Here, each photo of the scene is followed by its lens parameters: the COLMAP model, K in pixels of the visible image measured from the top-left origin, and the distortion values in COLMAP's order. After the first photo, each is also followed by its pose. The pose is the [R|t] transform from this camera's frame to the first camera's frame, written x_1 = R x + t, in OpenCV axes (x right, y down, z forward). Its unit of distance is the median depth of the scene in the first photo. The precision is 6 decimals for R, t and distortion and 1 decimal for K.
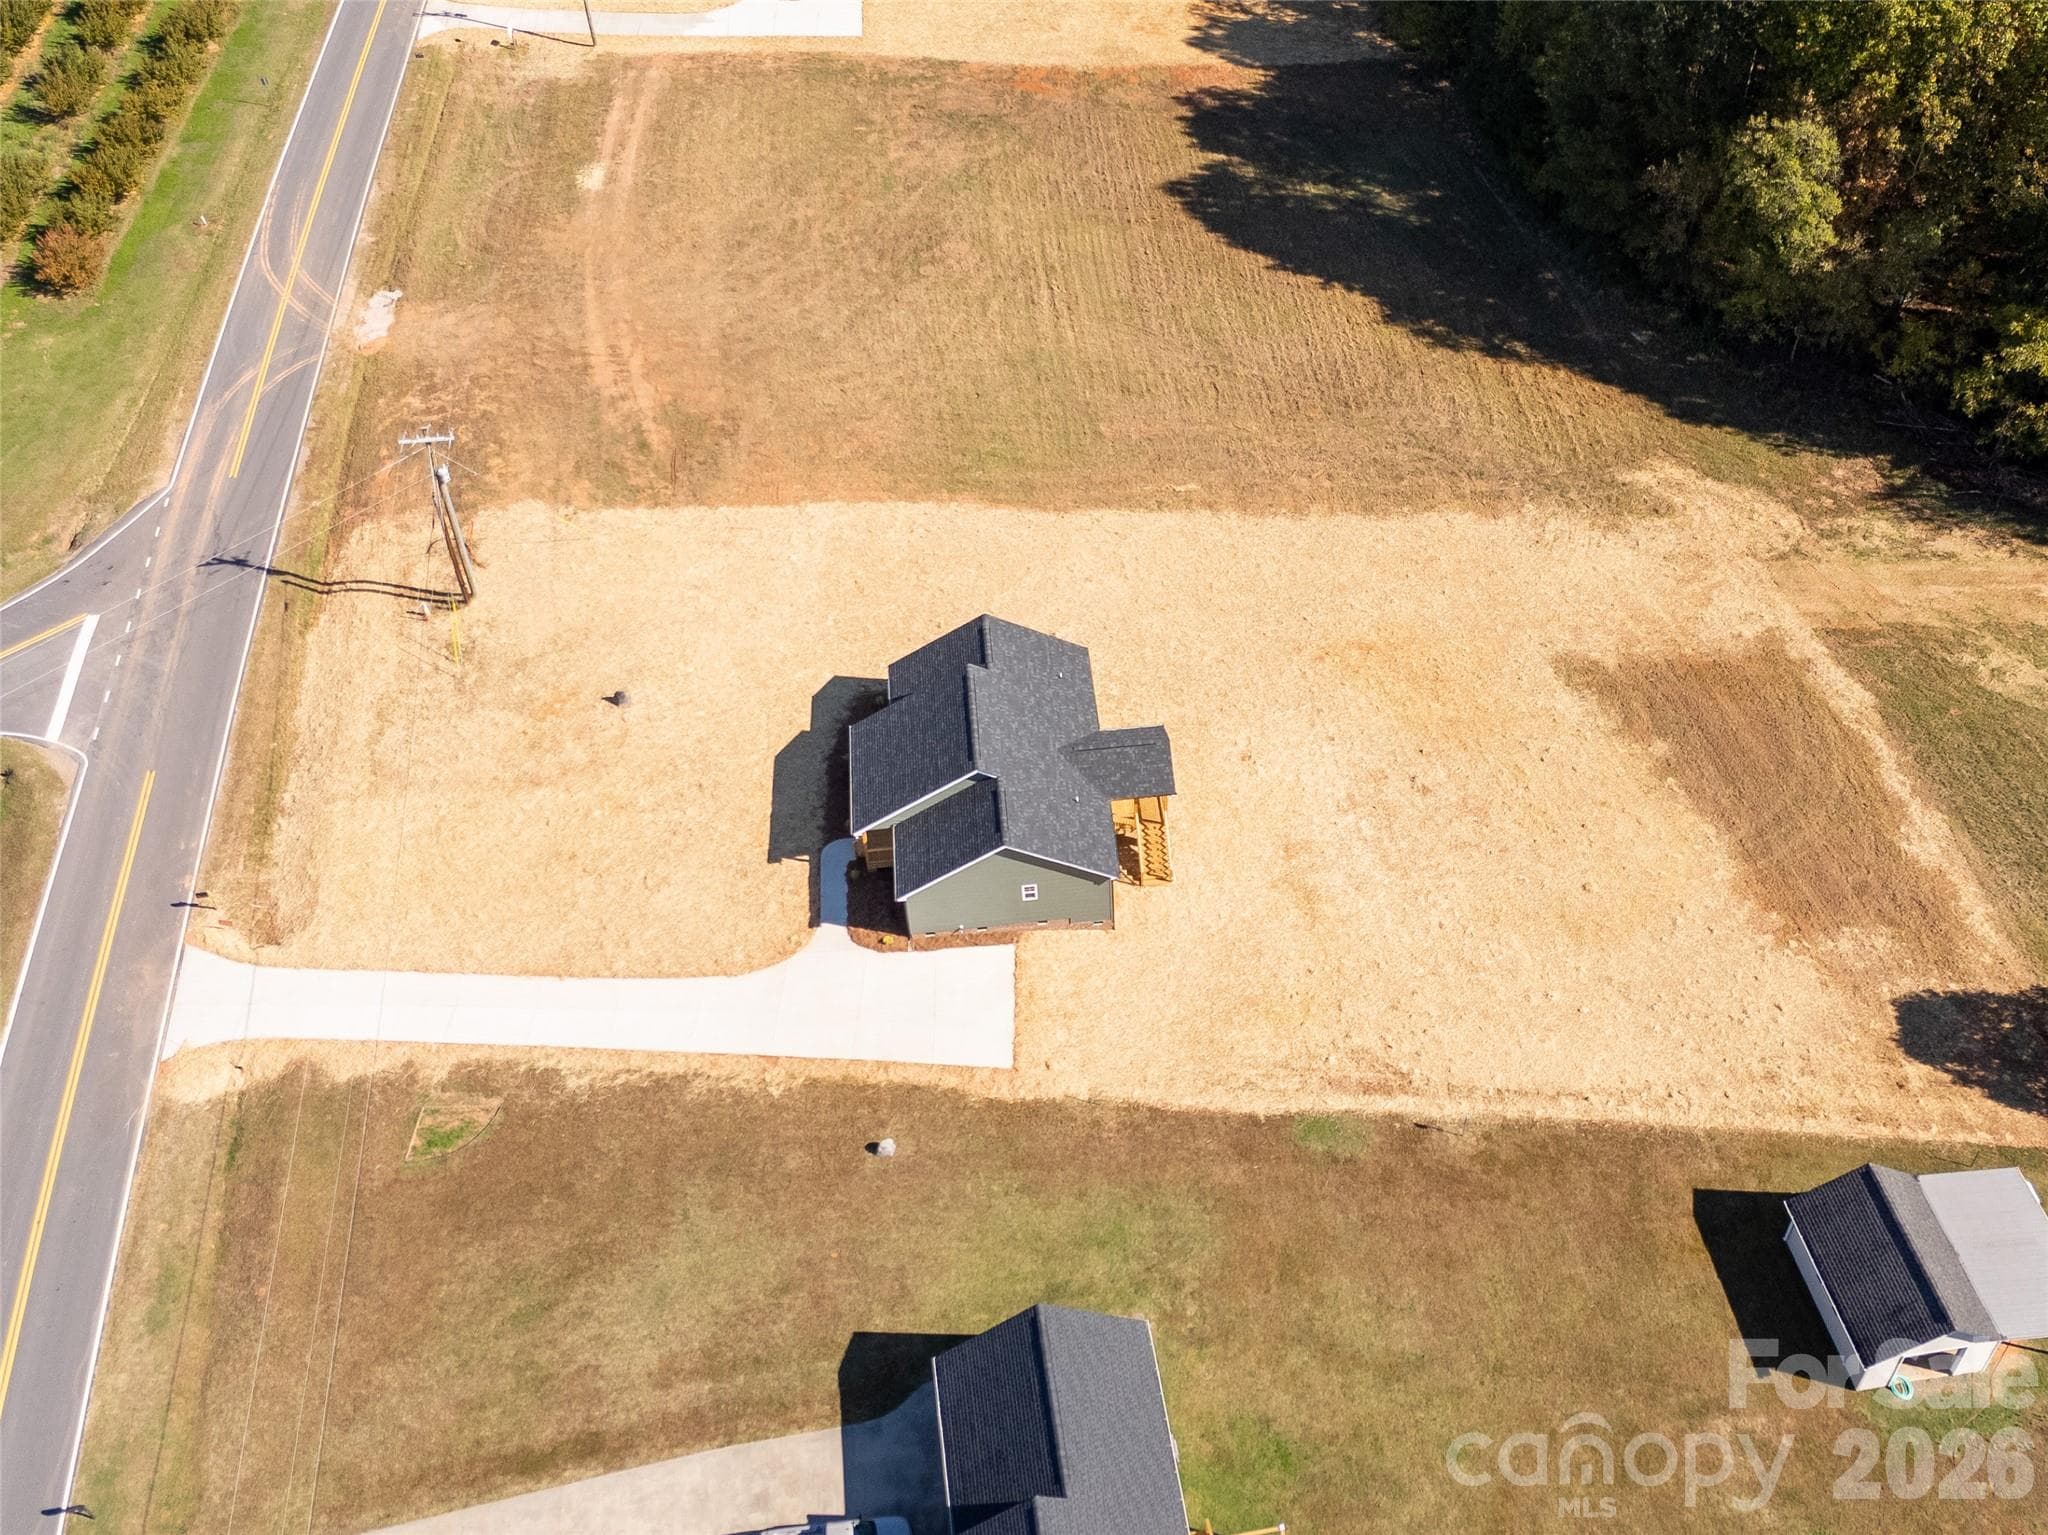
lens RADIAL K [[1888.8, 0, 1143.5], [0, 1888.8, 734.6], [0, 0, 1]] dist [0.104984, -0.156410]
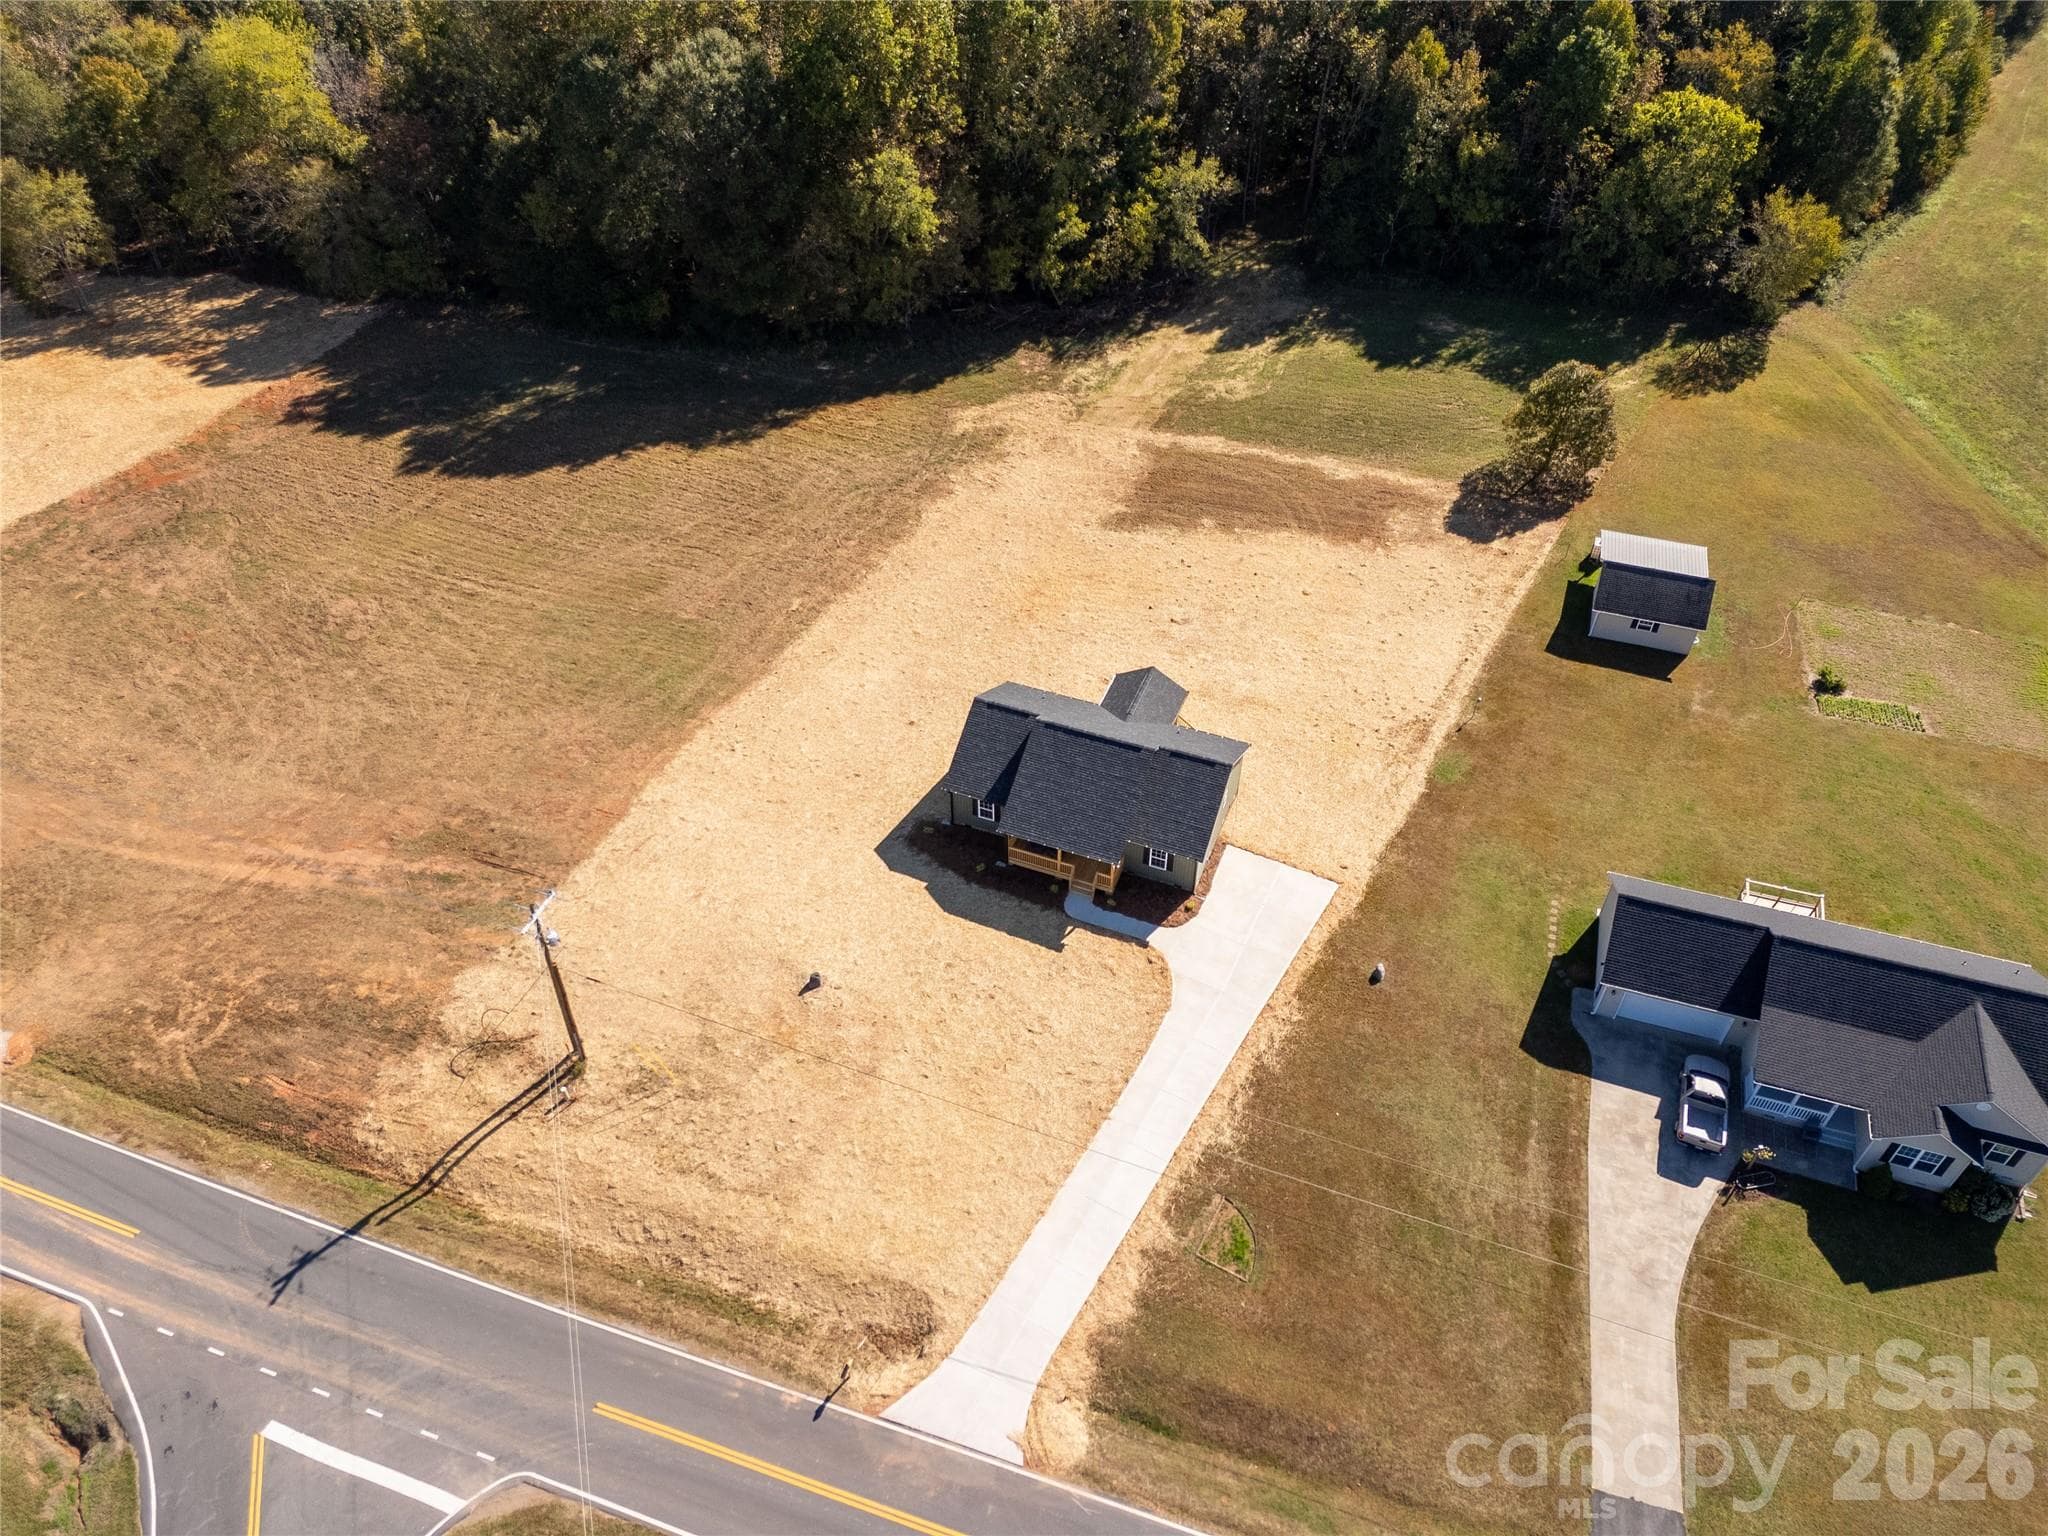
lens RADIAL K [[1501.0, 0, 1021.8], [0, 1501.0, 776.2], [0, 0, 1]] dist [0.075945, -0.067673]
pose [[0.473611, -0.612551, 0.632830, -0.663229], [0.618558, 0.742832, 0.256099, -0.237921], [-0.626961, 0.270150, 0.730712, 0.301147]]
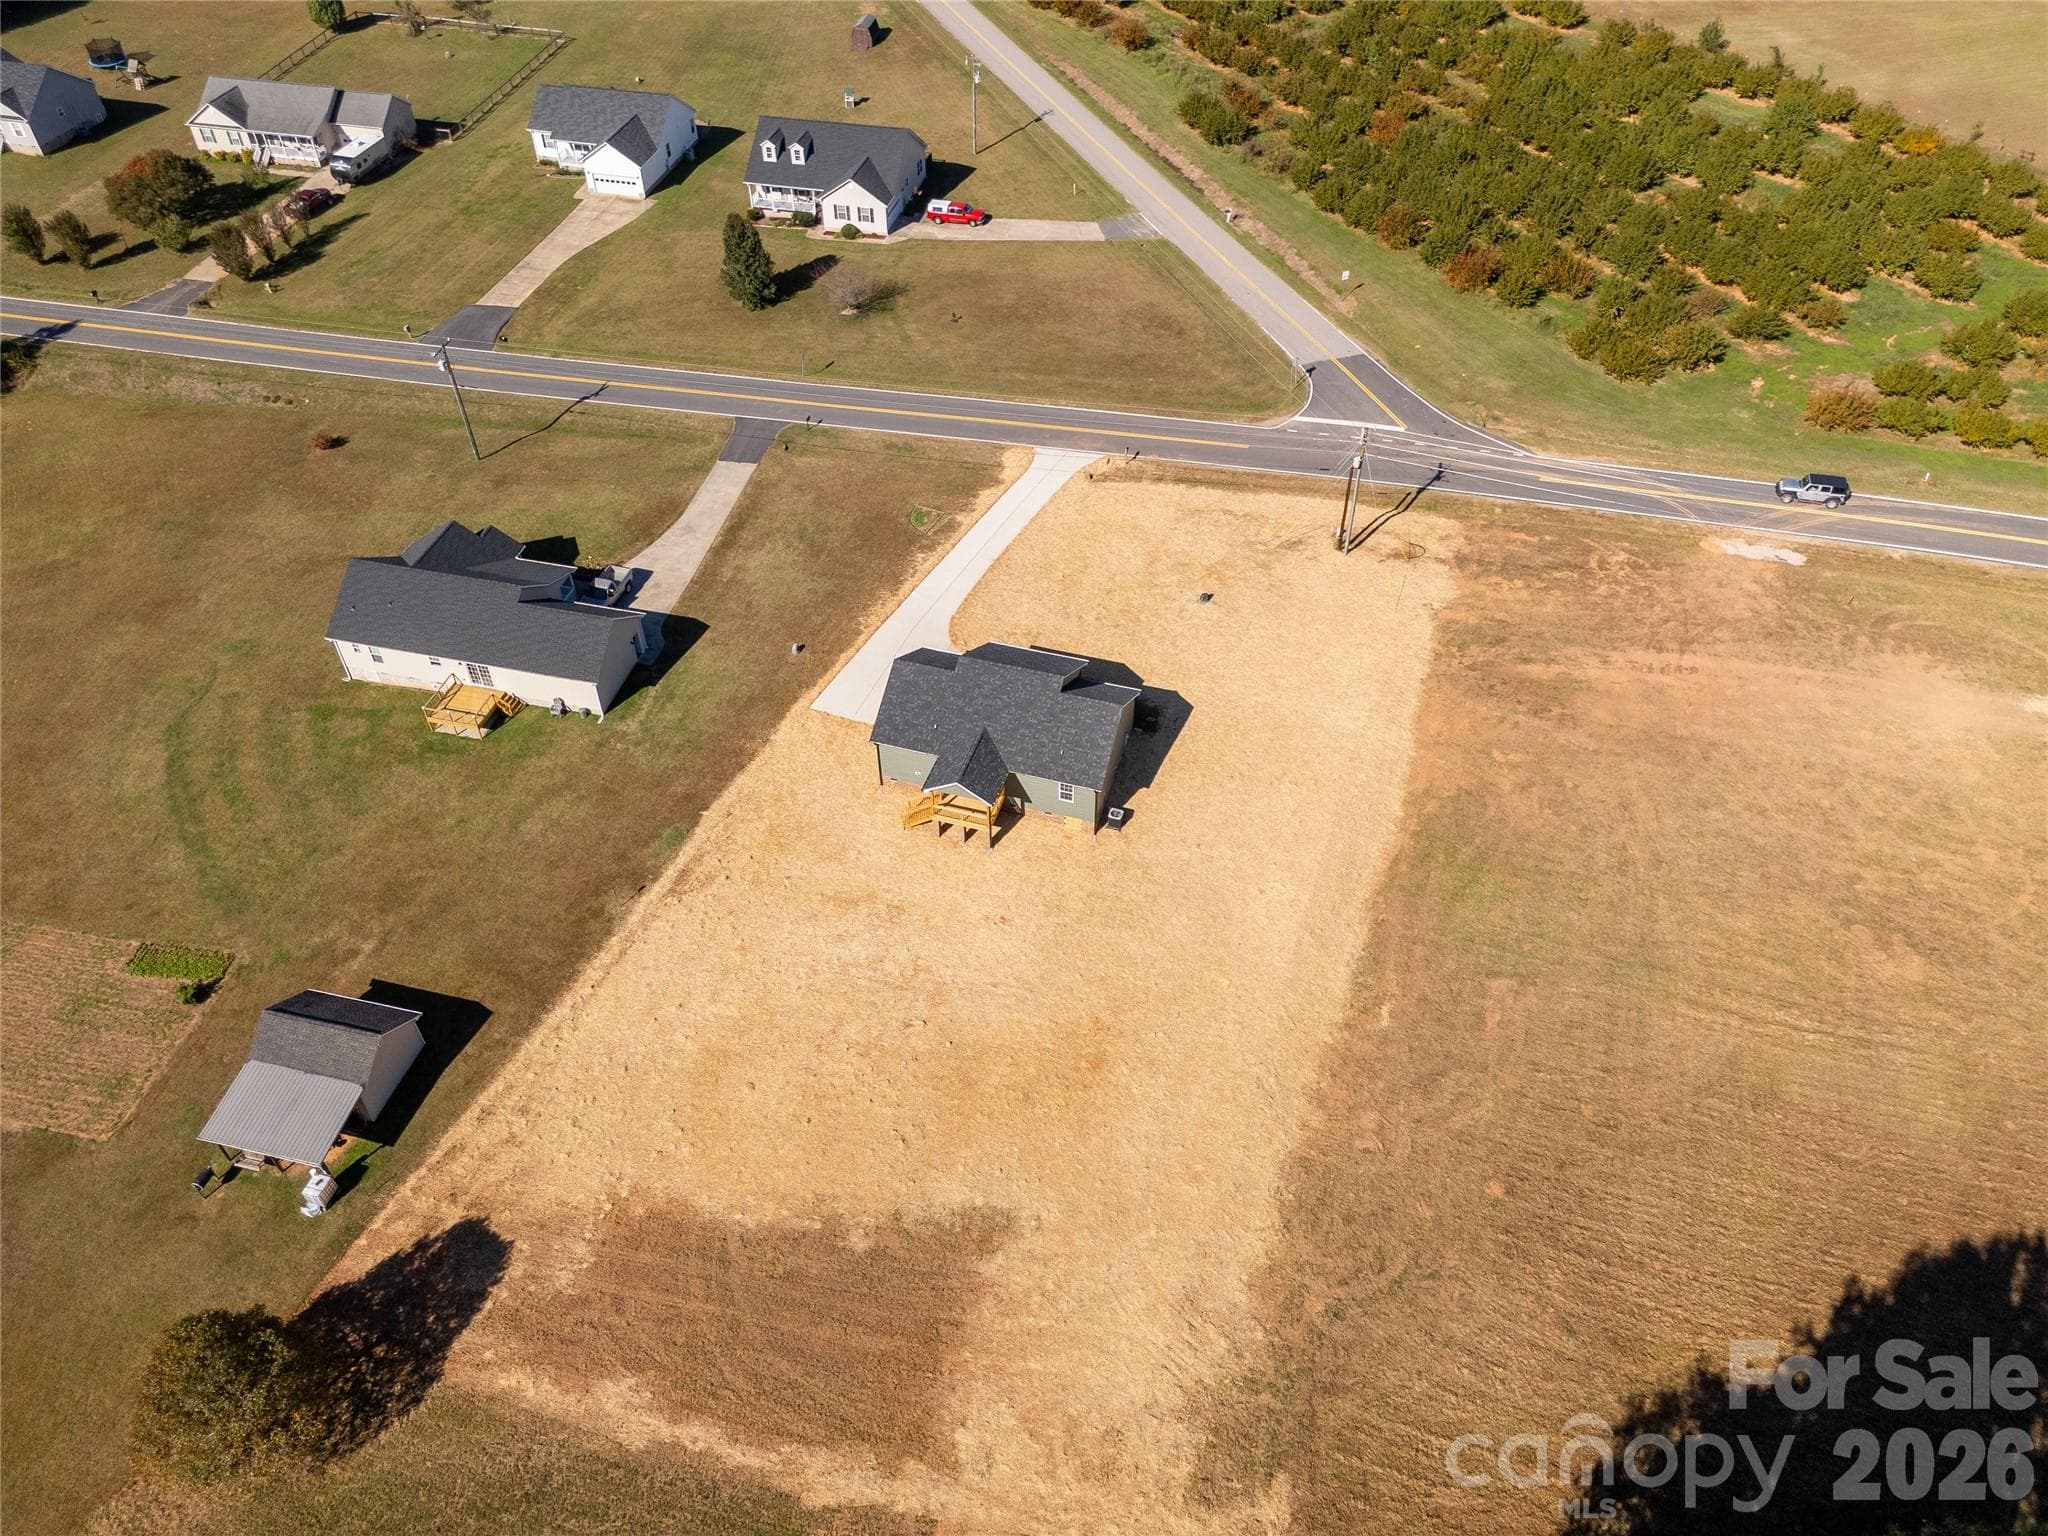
lens RADIAL K [[1501.0, 0, 1021.8], [0, 1501.0, 776.2], [0, 0, 1]] dist [0.075945, -0.067673]
pose [[-0.414593, 0.643989, -0.642955, 0.599881], [-0.632801, 0.303727, 0.712260, -0.697581], [0.653970, 0.702160, 0.281594, 0.675531]]
